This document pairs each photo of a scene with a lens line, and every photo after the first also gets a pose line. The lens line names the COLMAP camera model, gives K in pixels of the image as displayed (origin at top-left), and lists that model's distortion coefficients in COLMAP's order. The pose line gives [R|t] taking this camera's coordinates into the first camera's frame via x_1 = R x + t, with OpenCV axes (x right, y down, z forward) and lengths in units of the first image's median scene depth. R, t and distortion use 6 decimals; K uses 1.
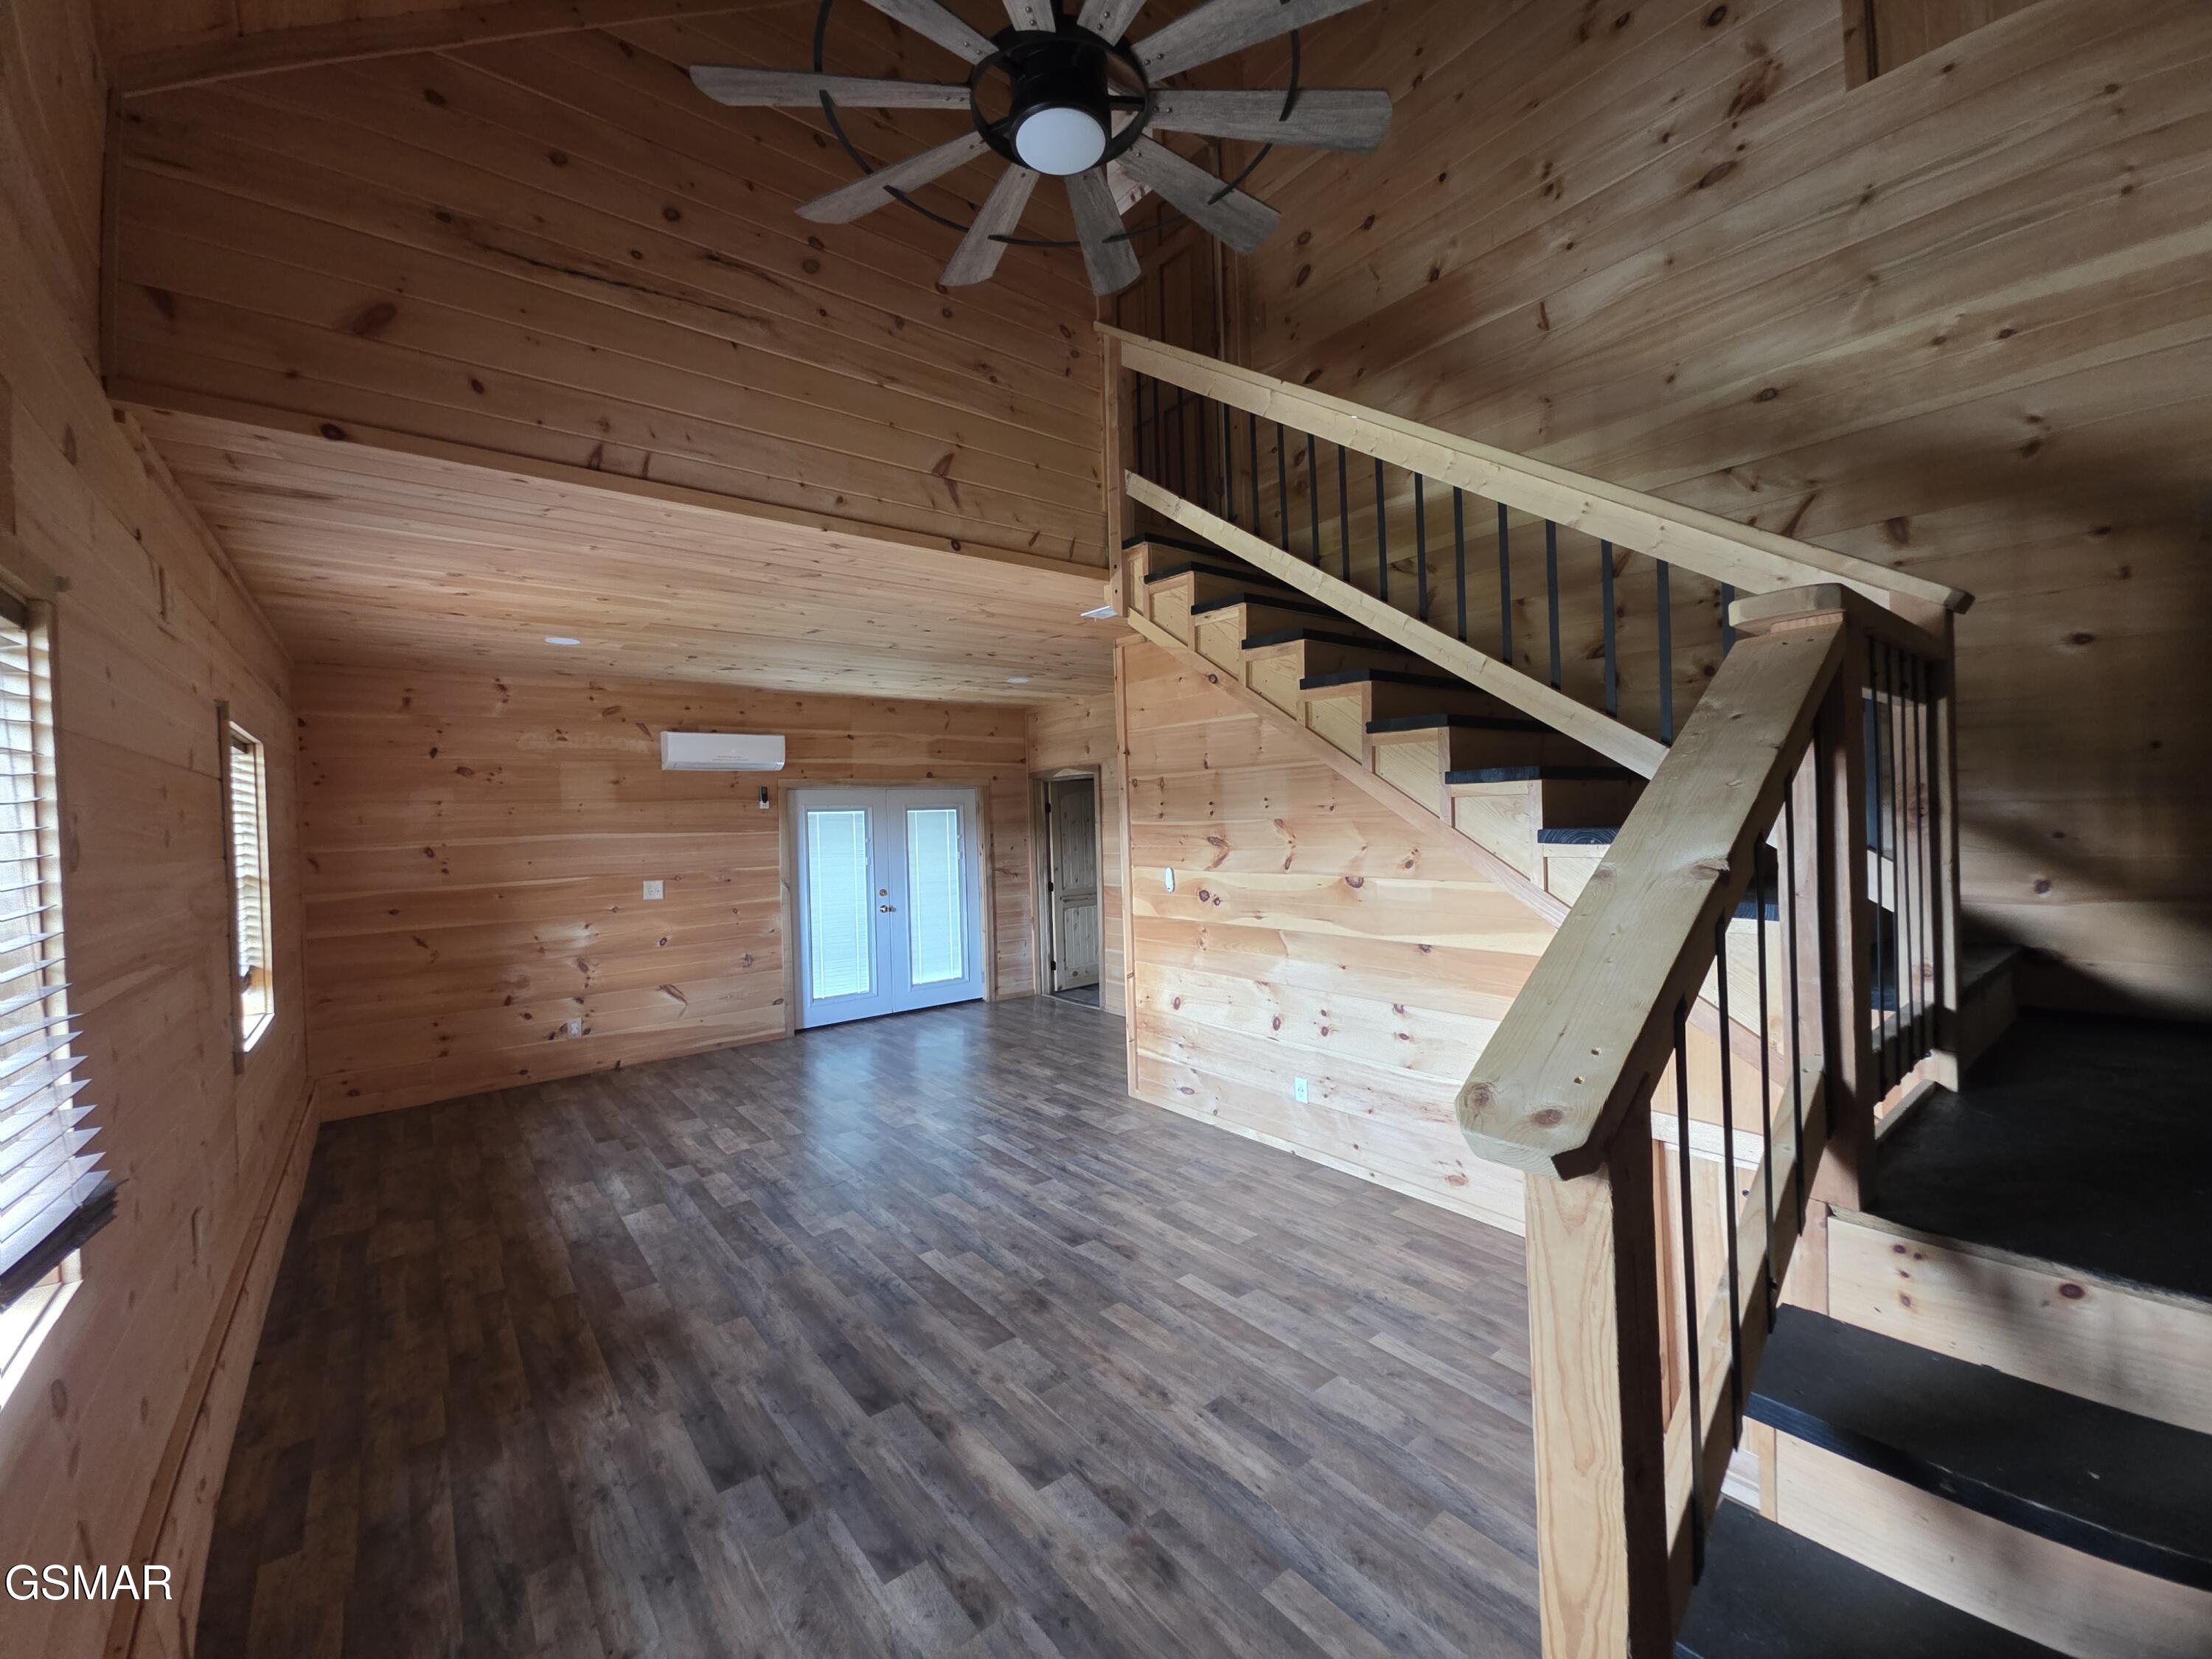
lens RADIAL K [[865.4, 0, 1099.6], [0, 865.4, 841.4], [0, 0, 1]] dist [0.009577, -0.005261]
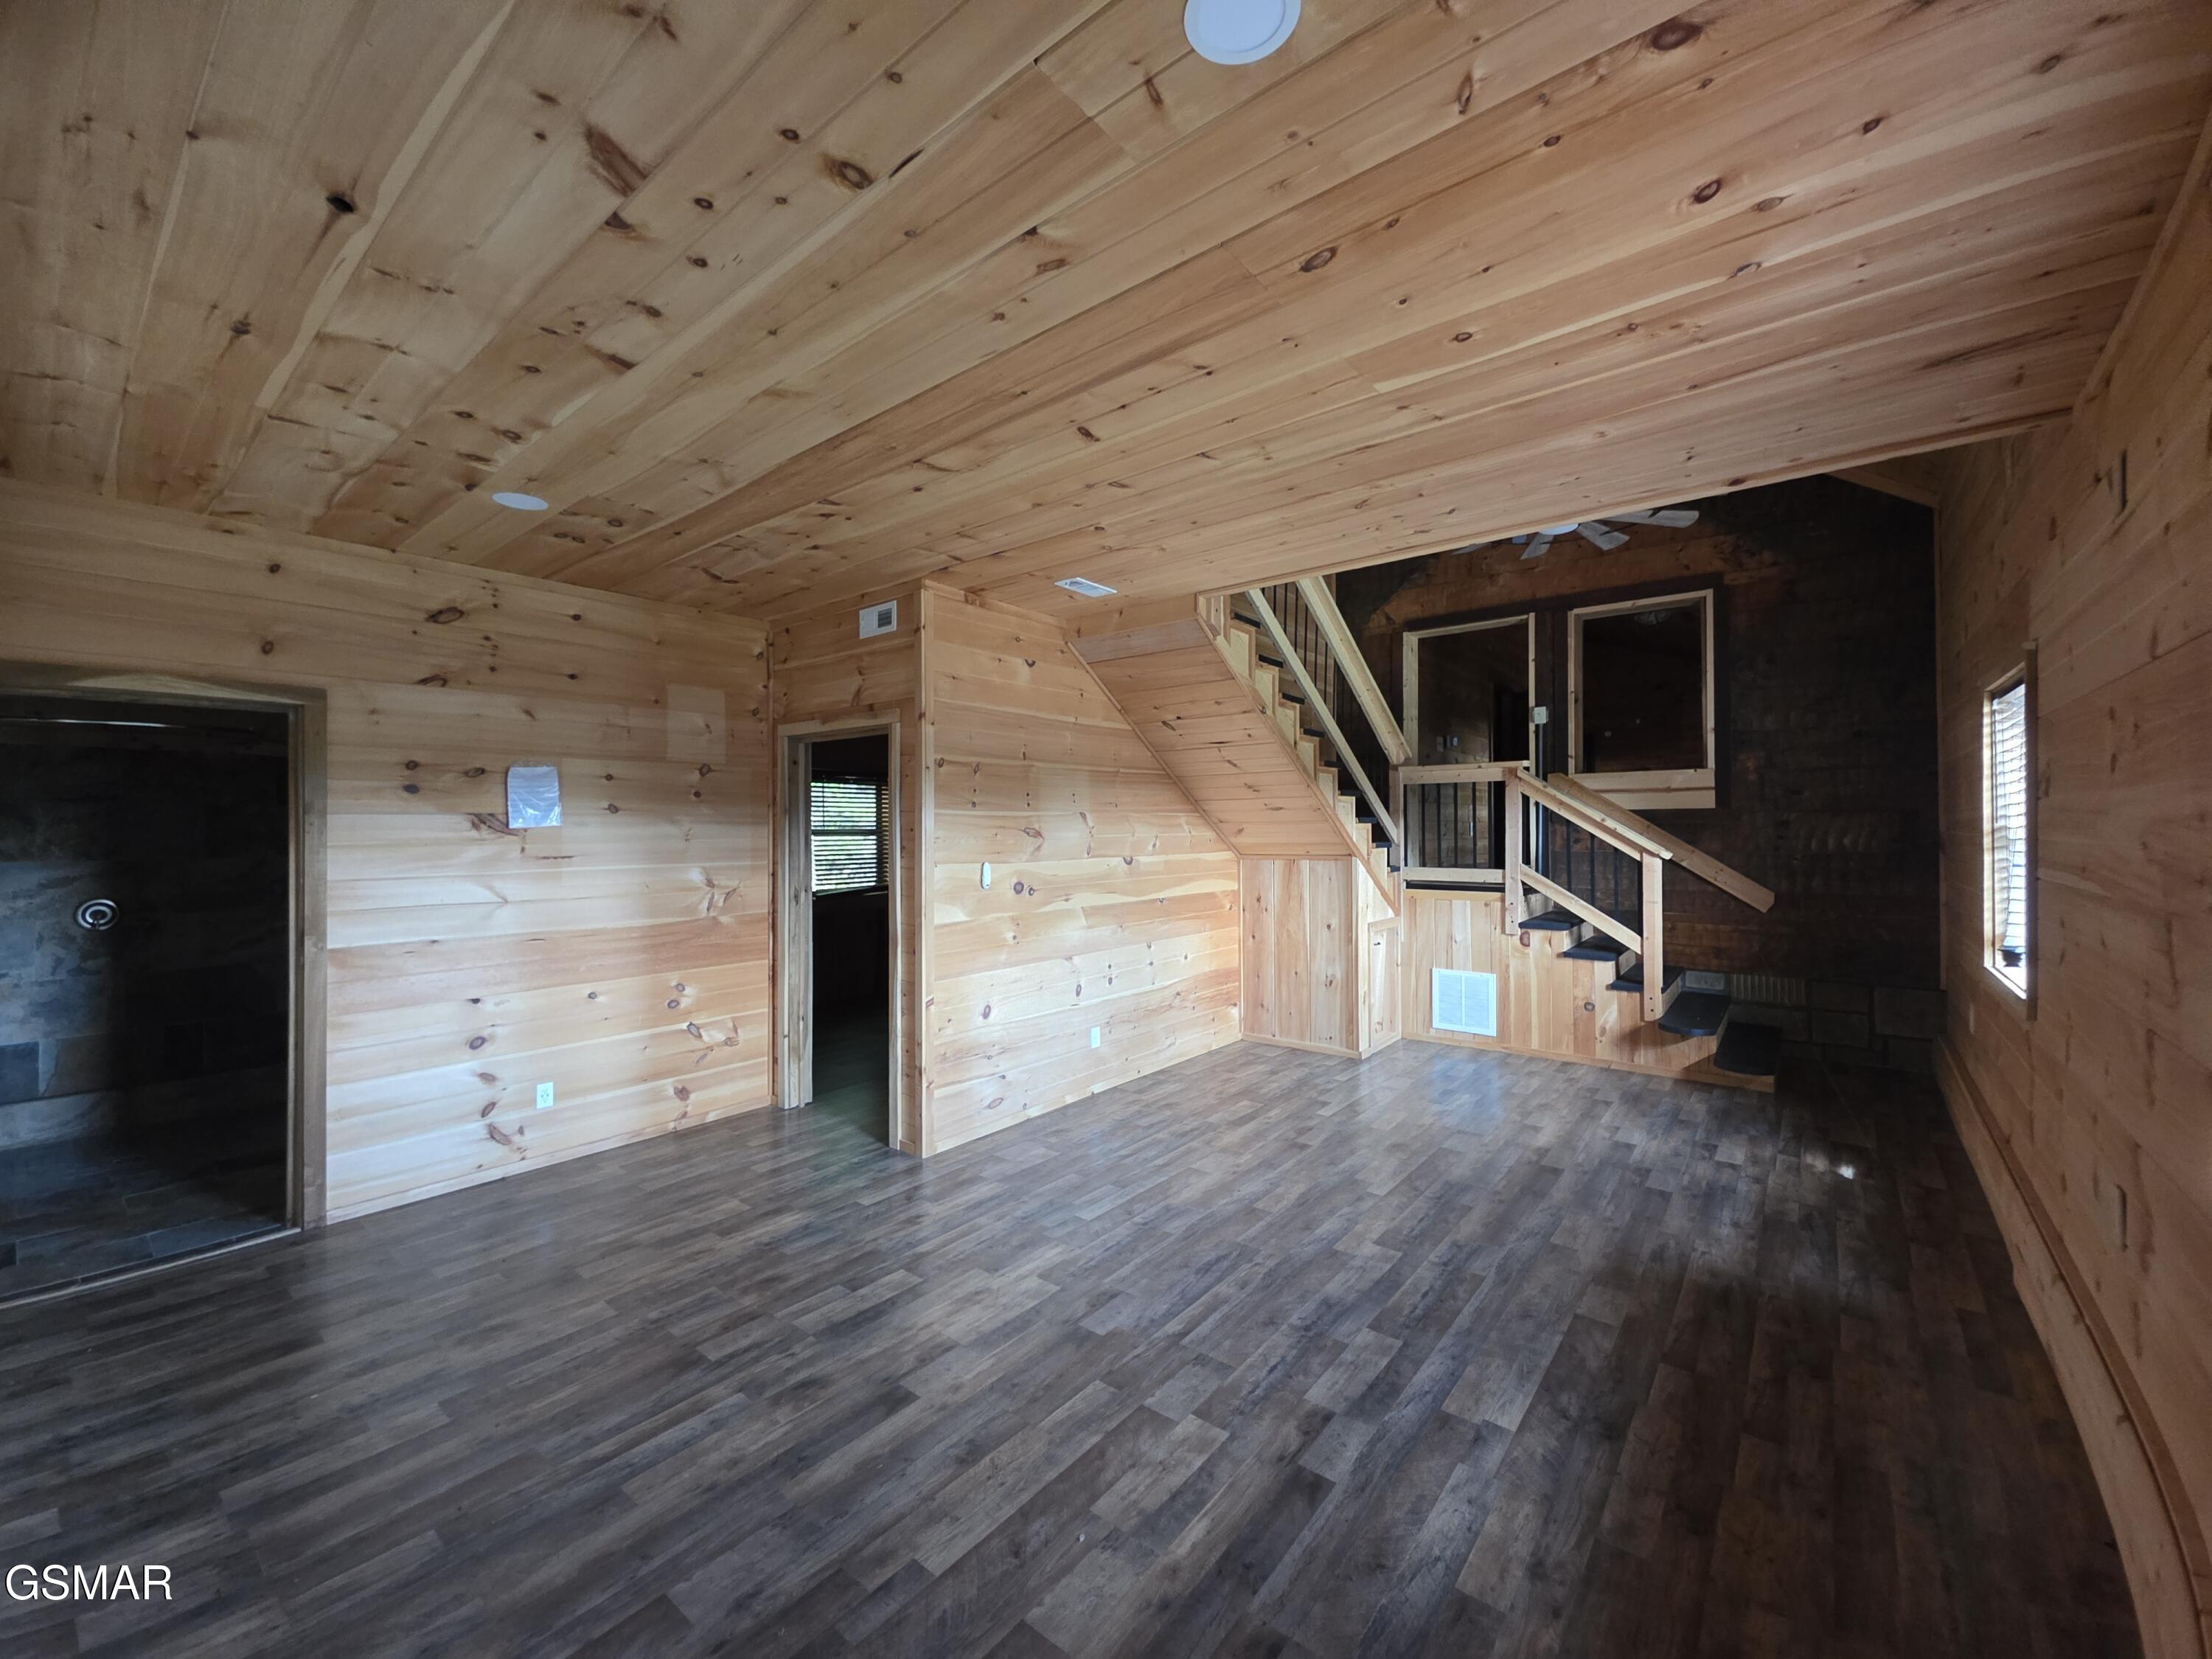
lens RADIAL K [[865.4, 0, 1105.4], [0, 865.4, 819.8], [0, 0, 1]] dist [0.009577, -0.005261]
pose [[-0.199901, 0.040579, 0.978976, -1.095214], [0.041831, 0.998585, -0.032850, 0.028033], [-0.978923, 0.034385, -0.201315, 1.384622]]
